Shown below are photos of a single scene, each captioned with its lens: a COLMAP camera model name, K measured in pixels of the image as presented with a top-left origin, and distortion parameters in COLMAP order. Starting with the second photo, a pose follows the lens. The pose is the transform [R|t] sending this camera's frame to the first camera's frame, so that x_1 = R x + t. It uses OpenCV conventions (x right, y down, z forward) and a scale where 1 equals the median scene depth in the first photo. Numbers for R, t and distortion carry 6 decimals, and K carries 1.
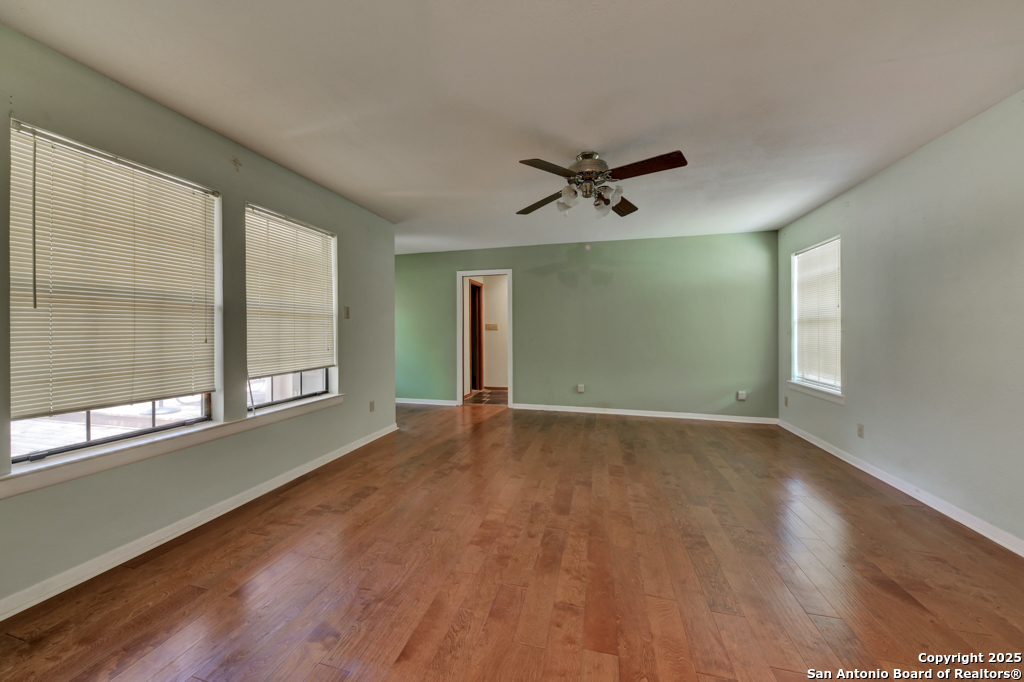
lens RADIAL K [[356.4, 0, 509.1], [0, 356.4, 333.8], [0, 0, 1]] dist [0.010653, -0.005955]
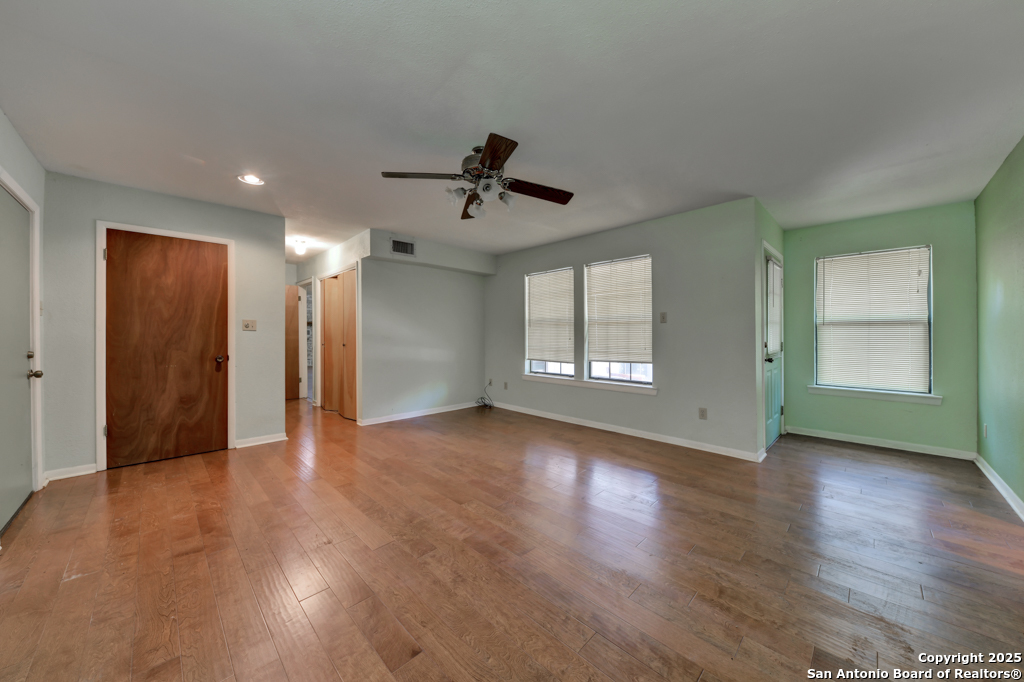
lens RADIAL K [[356.4, 0, 509.1], [0, 356.4, 333.8], [0, 0, 1]] dist [0.010653, -0.005955]
pose [[-0.516646, -0.003157, -0.856193, 1.032147], [-0.006411, 0.999979, 0.000182, -0.007345], [0.856175, 0.005583, -0.516655, 1.580878]]
